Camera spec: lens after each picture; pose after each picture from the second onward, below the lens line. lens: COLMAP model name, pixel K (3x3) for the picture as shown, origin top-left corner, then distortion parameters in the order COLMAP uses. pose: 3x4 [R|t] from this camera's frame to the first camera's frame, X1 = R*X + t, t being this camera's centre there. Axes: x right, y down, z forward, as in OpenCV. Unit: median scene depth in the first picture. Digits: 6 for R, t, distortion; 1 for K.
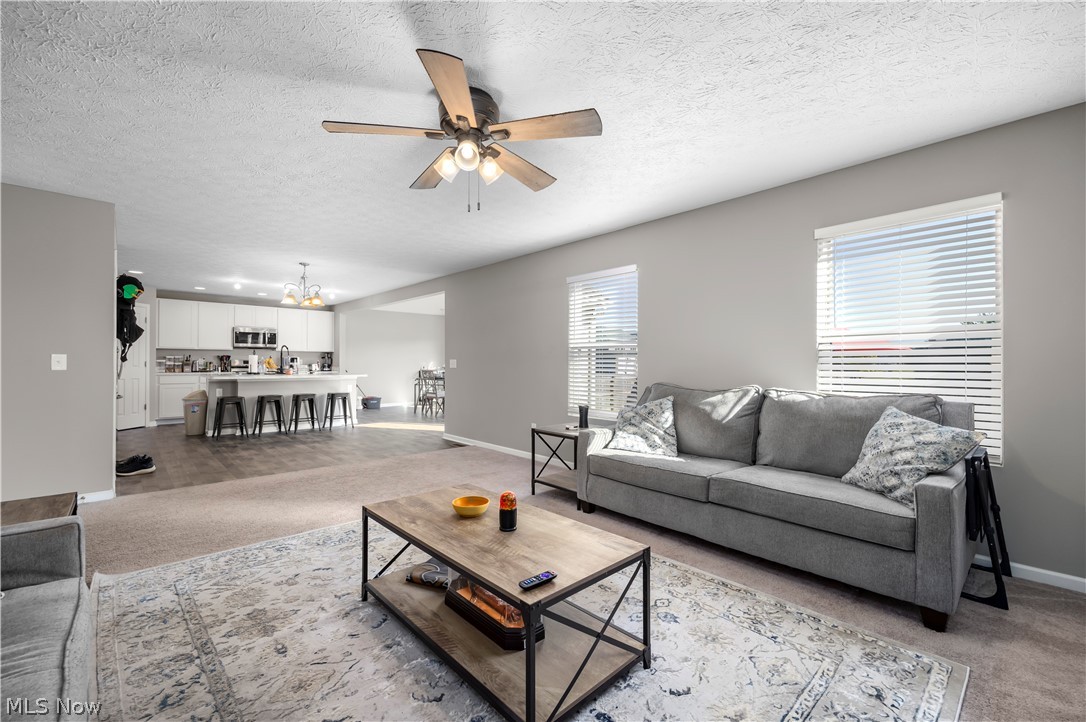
lens RADIAL K [[438.2, 0, 553.1], [0, 438.2, 361.1], [0, 0, 1]] dist [-0.000022, 0.000375]
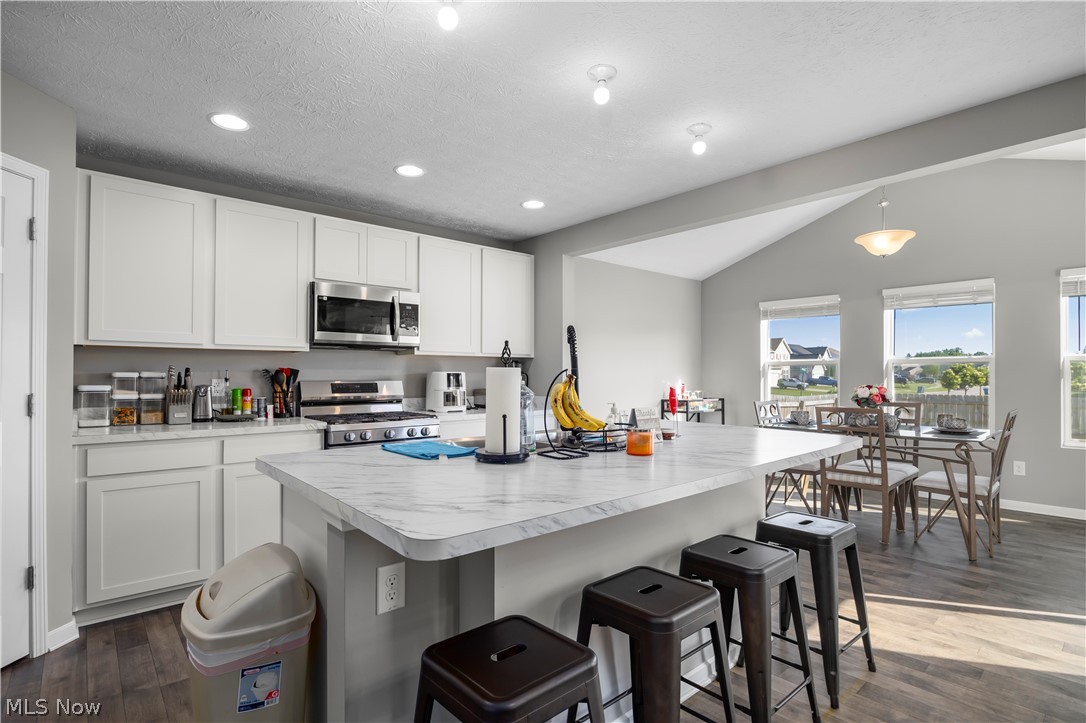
lens RADIAL K [[547.5, 0, 570.8], [0, 547.5, 370.0], [0, 0, 1]] dist [-0.016342, -0.000059]
pose [[0.999147, -0.006813, -0.040730, -0.561543], [0.006650, 0.999969, -0.004150, -0.009439], [0.040757, 0.003875, 0.999162, 0.650214]]
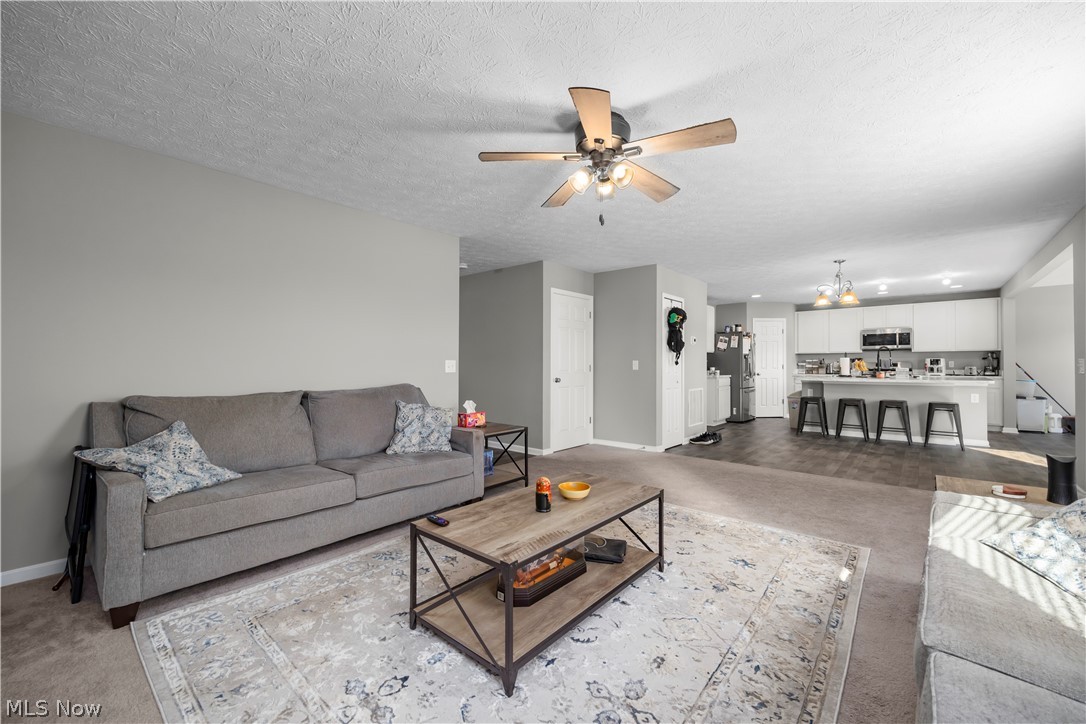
lens RADIAL K [[438.2, 0, 538.5], [0, 438.2, 362.7], [0, 0, 1]] dist [-0.000022, 0.000375]
pose [[0.083676, -0.010050, -0.996442, 0.223561], [0.007940, 0.999924, -0.009418, 0.001338], [0.996461, -0.007124, 0.083750, 0.191736]]
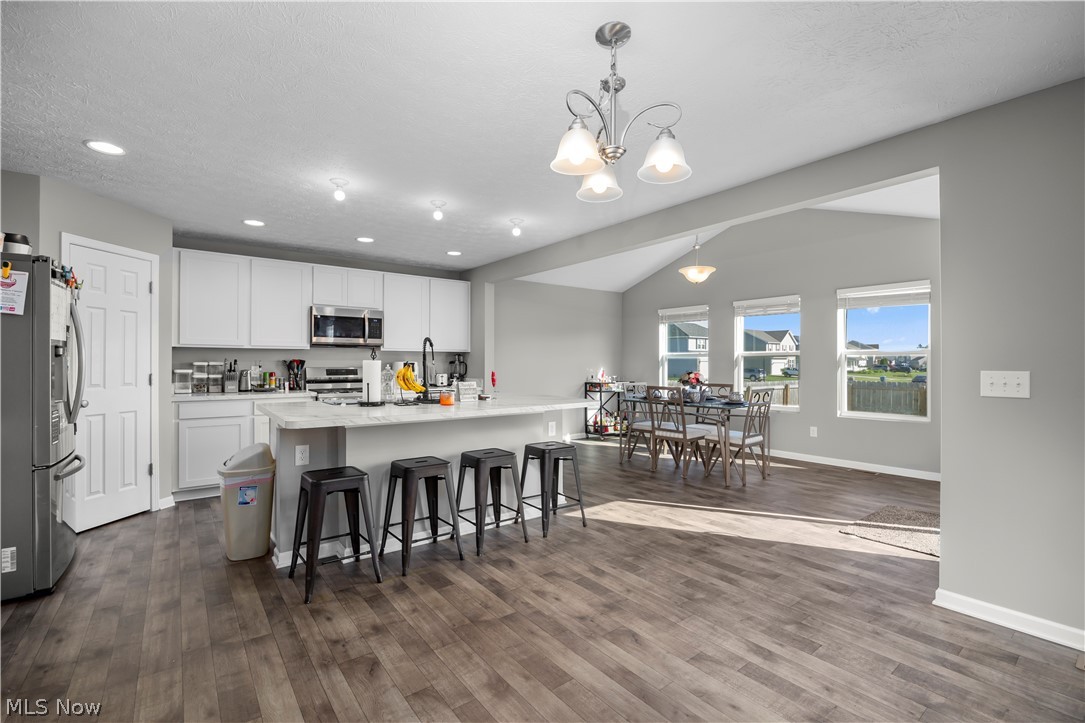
lens RADIAL K [[493.2, 0, 564.2], [0, 493.2, 362.8], [0, 0, 1]] dist [-0.016653, -0.000047]
pose [[0.994545, -0.004551, -0.104208, -0.393277], [0.004825, 0.999986, 0.002382, -0.009905], [0.104196, -0.002872, 0.994553, 0.478489]]
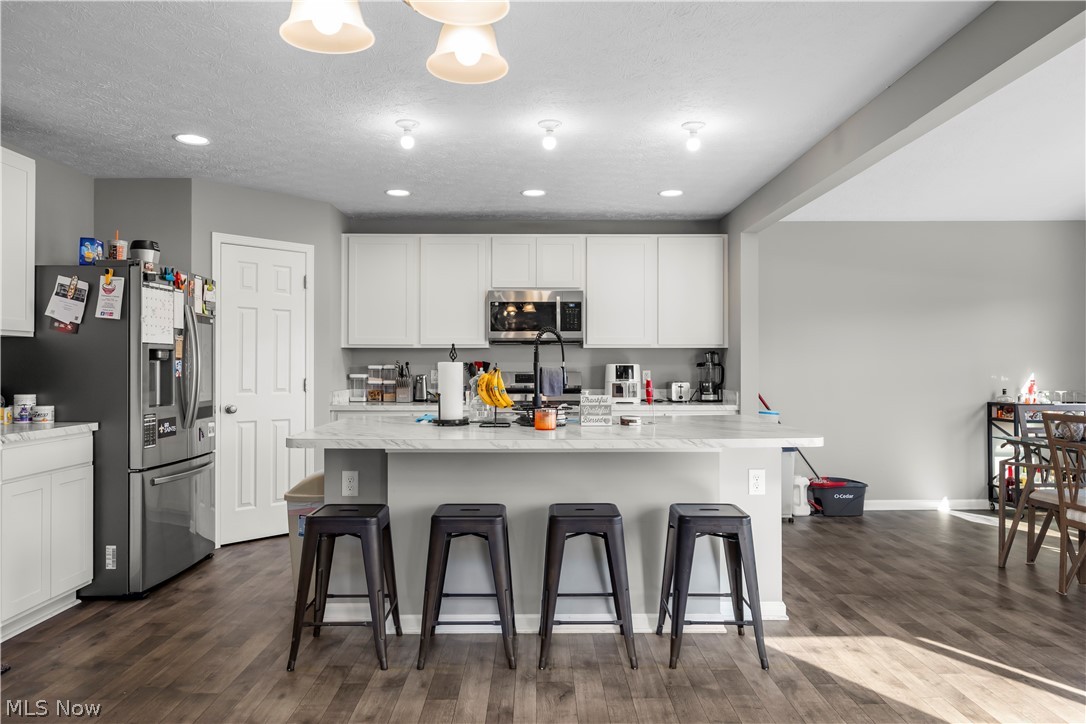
lens RADIAL K [[745.3, 0, 529.3], [0, 745.3, 365.5], [0, 0, 1]] dist [0.000624, -0.008432]
pose [[0.710311, -0.008001, -0.703843, -0.244535], [0.008298, 0.999961, -0.002992, -0.007877], [0.703839, -0.003715, 0.710350, 0.586769]]
